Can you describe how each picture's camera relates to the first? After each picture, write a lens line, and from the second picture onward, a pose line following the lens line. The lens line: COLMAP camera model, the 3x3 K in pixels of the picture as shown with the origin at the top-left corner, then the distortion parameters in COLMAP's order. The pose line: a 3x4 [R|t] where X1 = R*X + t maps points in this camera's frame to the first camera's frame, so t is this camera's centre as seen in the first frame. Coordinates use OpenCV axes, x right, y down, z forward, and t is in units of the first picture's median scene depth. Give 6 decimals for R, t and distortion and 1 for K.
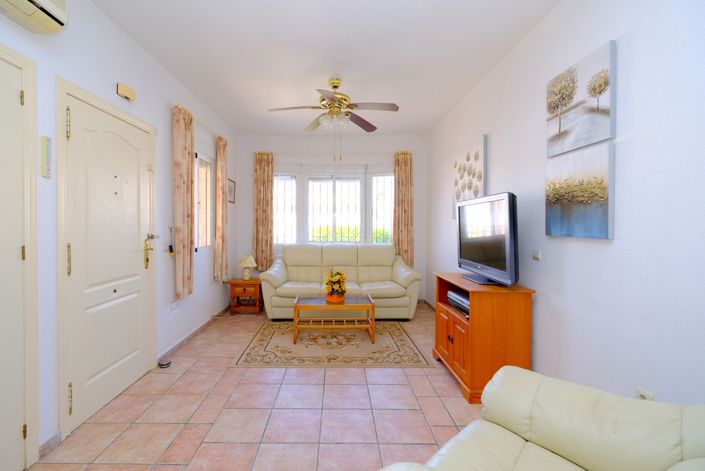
lens RADIAL K [[318.8, 0, 329.7], [0, 318.8, 227.5], [0, 0, 1]] dist [-0.000513, -0.000011]
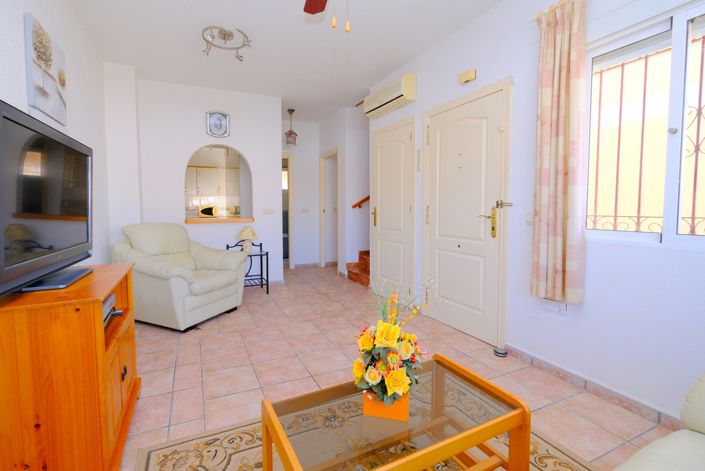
lens RADIAL K [[318.8, 0, 333.3], [0, 318.8, 223.9], [0, 0, 1]] dist [-0.000513, -0.000011]
pose [[-0.904242, 0.024553, -0.426314, 0.368922], [-0.001497, 0.998157, 0.060663, 0.042959], [0.427017, 0.055493, -0.902539, 2.298189]]
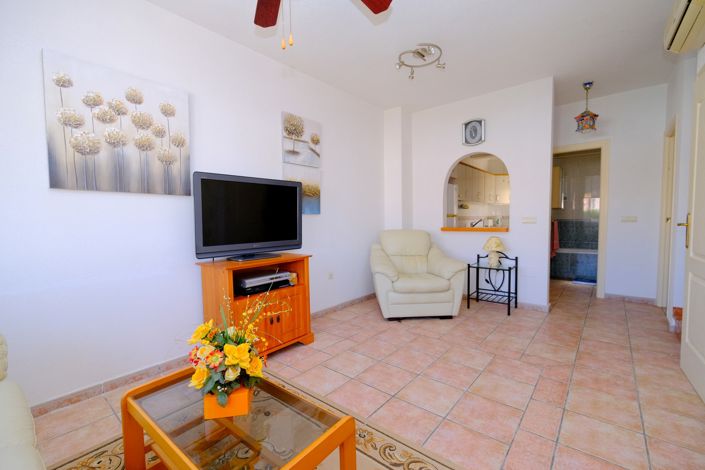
lens RADIAL K [[306.8, 0, 354.5], [0, 306.8, 234.3], [0, 0, 1]] dist [-0.004123, -0.001276]
pose [[-0.784609, -0.023550, 0.619544, -0.532023], [0.018339, 0.997960, 0.061159, 0.044581], [-0.619720, 0.059348, -0.782576, 2.130306]]
